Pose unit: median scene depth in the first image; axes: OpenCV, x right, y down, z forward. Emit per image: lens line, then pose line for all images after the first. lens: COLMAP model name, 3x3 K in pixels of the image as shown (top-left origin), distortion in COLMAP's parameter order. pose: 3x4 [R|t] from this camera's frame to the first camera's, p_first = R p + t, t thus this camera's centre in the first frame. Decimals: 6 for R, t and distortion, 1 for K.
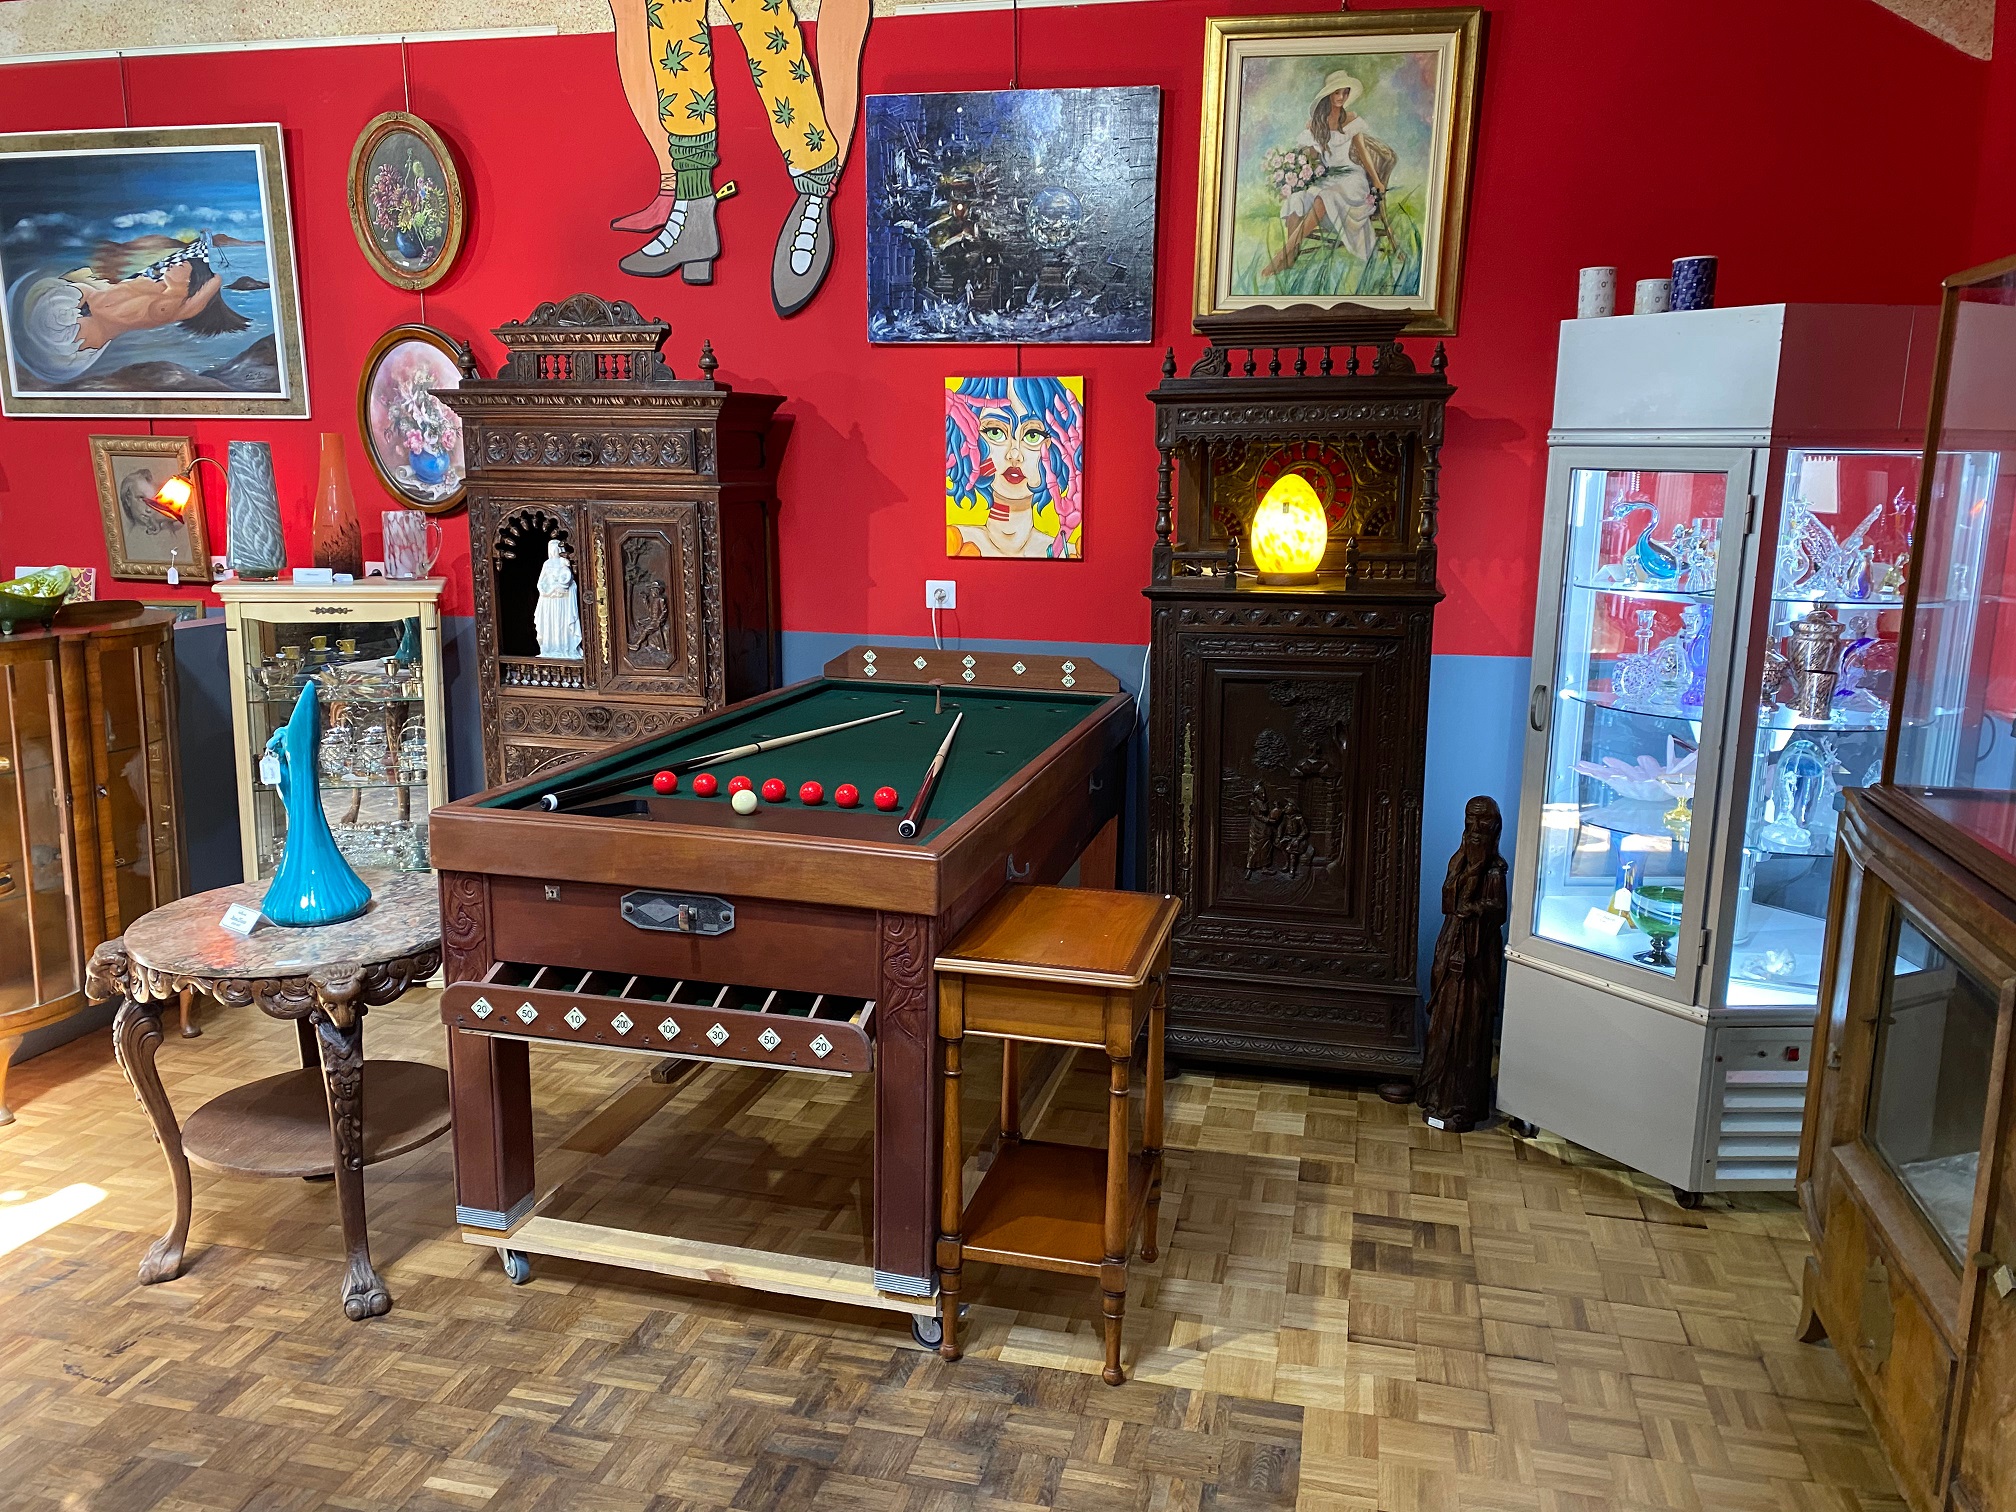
lens RADIAL K [[1545.8, 0, 1009.9], [0, 1545.8, 758.5], [0, 0, 1]] dist [0.026578, -0.041572]
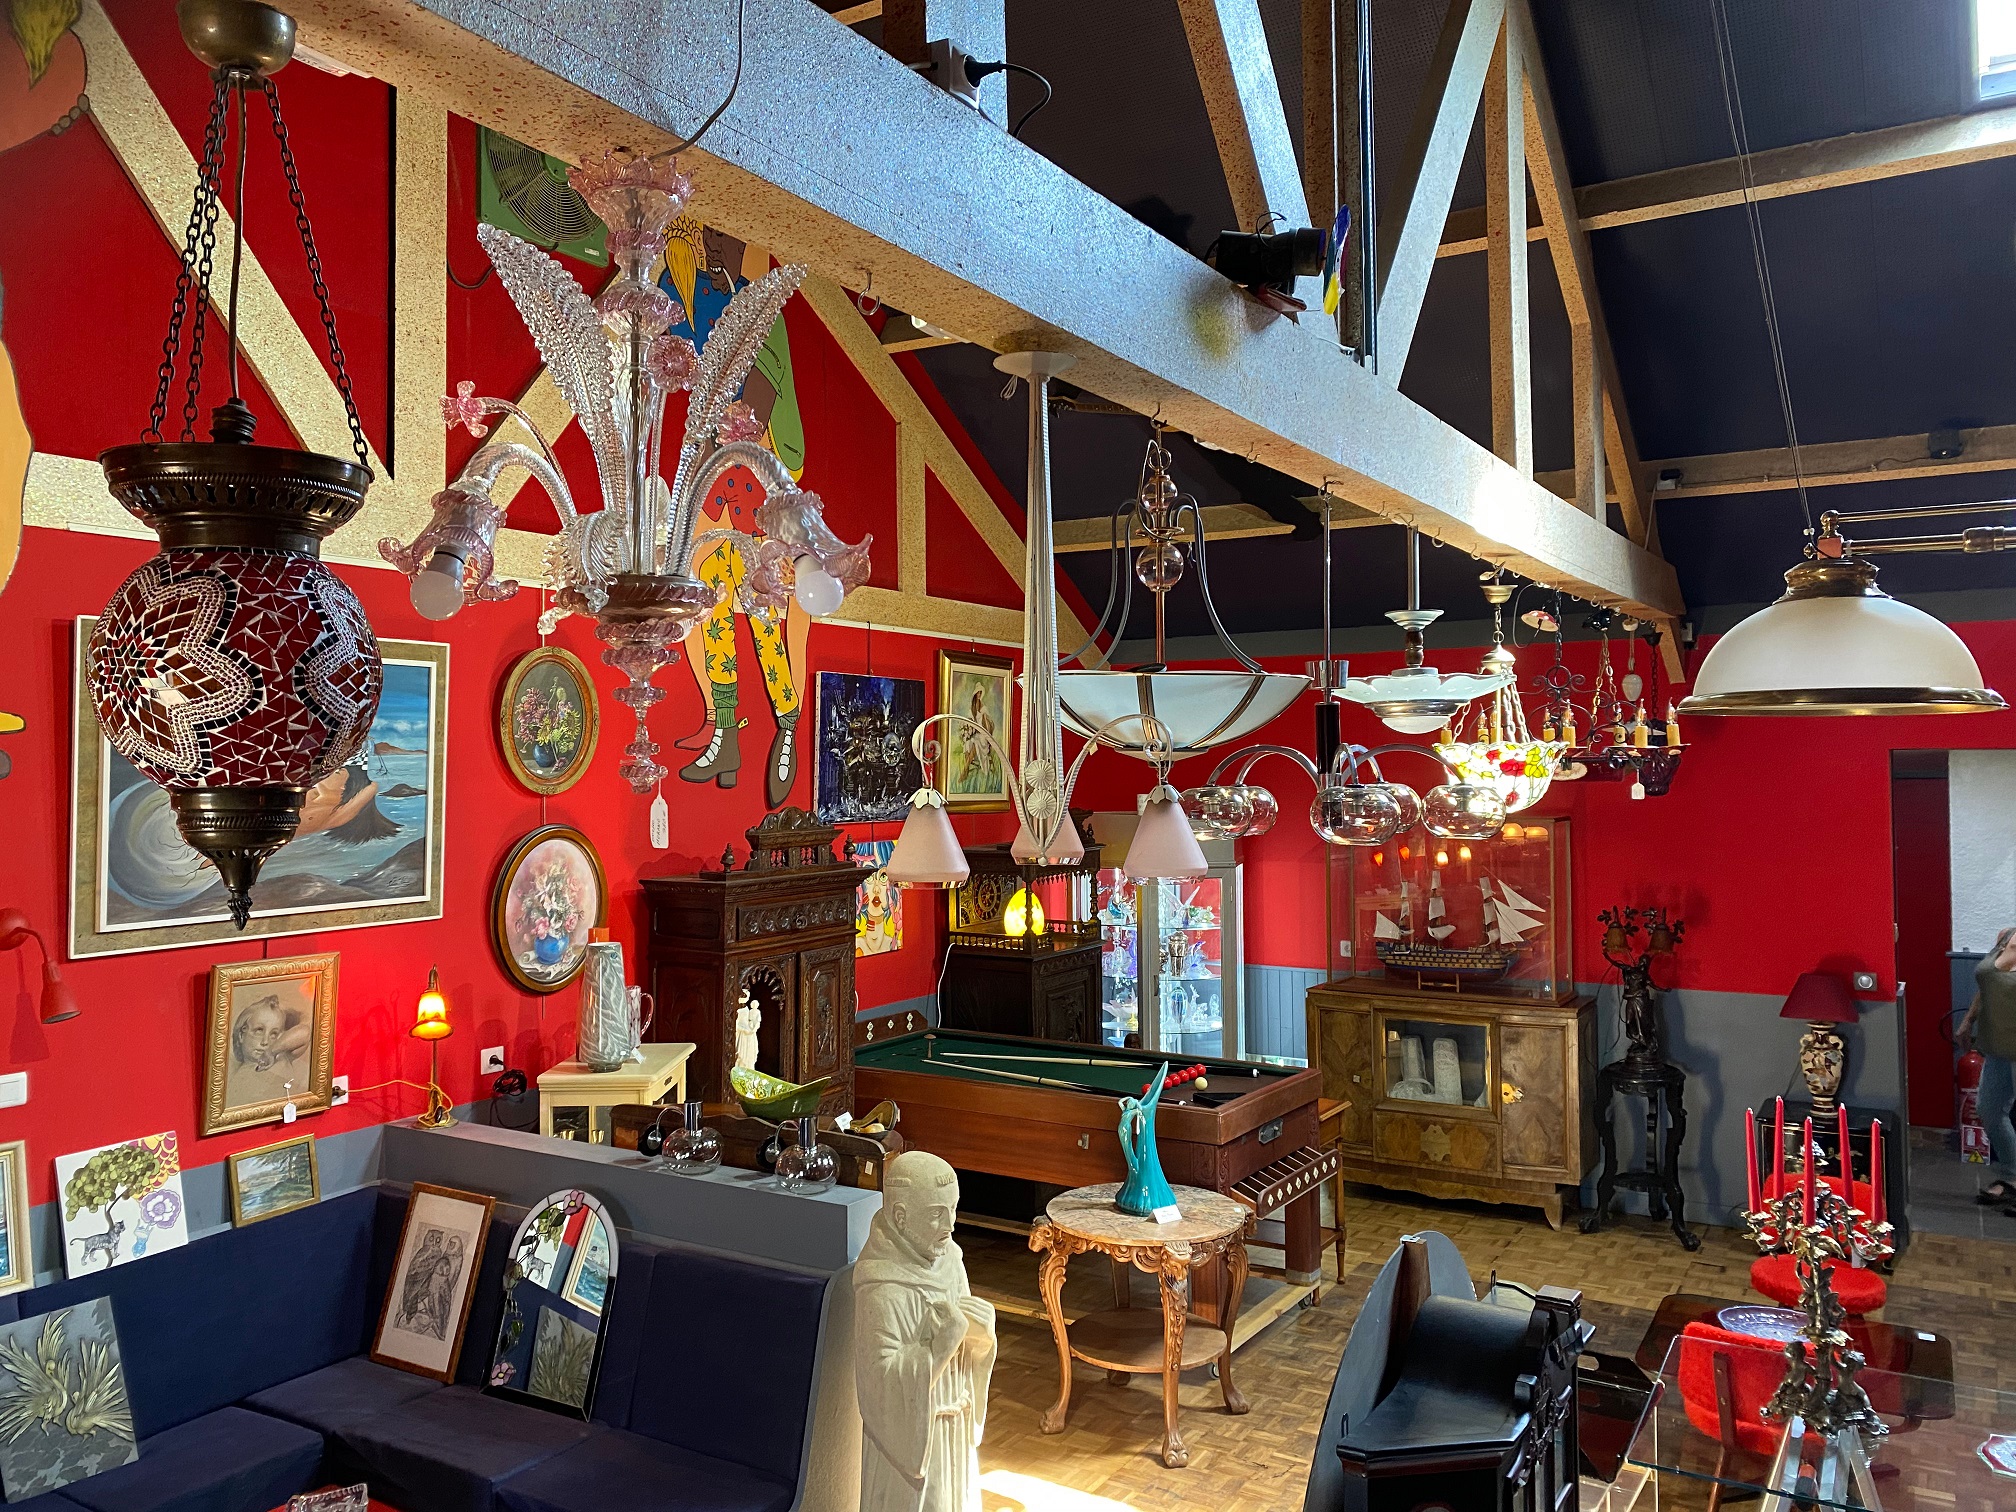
lens RADIAL K [[1545.8, 0, 995.3], [0, 1545.8, 714.7], [0, 0, 1]] dist [0.026578, -0.041572]
pose [[0.294271, 0.014774, 0.955608, -1.466783], [0.192797, 0.978407, -0.074496, -0.228231], [-0.936074, 0.206160, 0.285068, 0.390925]]
